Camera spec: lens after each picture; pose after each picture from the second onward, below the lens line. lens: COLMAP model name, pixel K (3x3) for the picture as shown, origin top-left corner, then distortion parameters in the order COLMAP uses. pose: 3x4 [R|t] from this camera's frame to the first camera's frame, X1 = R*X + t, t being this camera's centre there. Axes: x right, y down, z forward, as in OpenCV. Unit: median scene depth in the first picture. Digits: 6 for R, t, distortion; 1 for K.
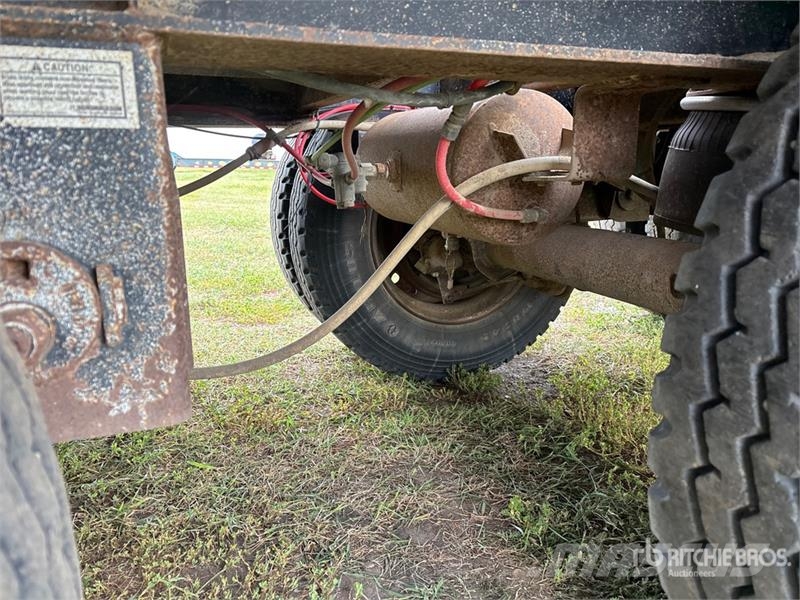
lens RADIAL K [[607.9, 0, 398.8], [0, 607.9, 294.7], [0, 0, 1]] dist [0.058849, -0.065994]
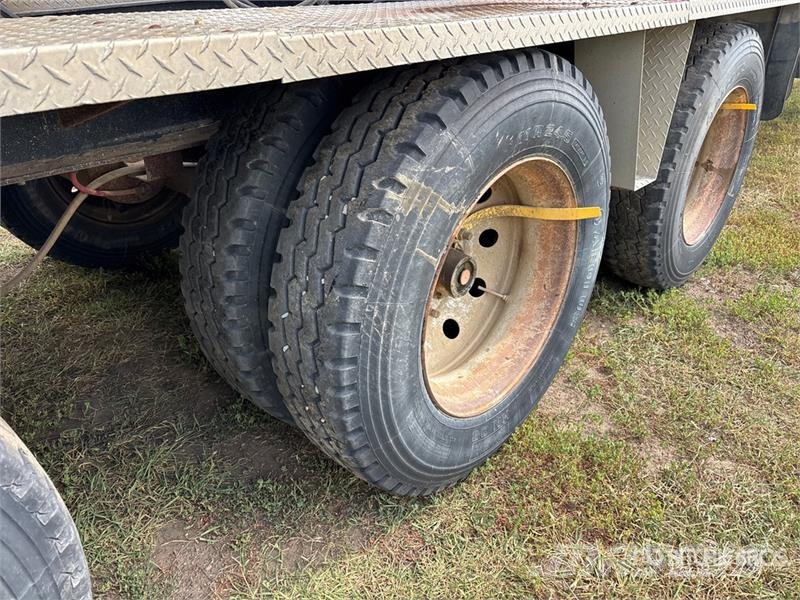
lens RADIAL K [[607.9, 0, 398.8], [0, 607.9, 294.7], [0, 0, 1]] dist [0.058849, -0.065994]
pose [[0.899167, -0.200909, 0.388760, 0.068181], [0.094687, 0.956658, 0.275391, -0.130916], [-0.427238, -0.210812, 0.879219, -0.508261]]
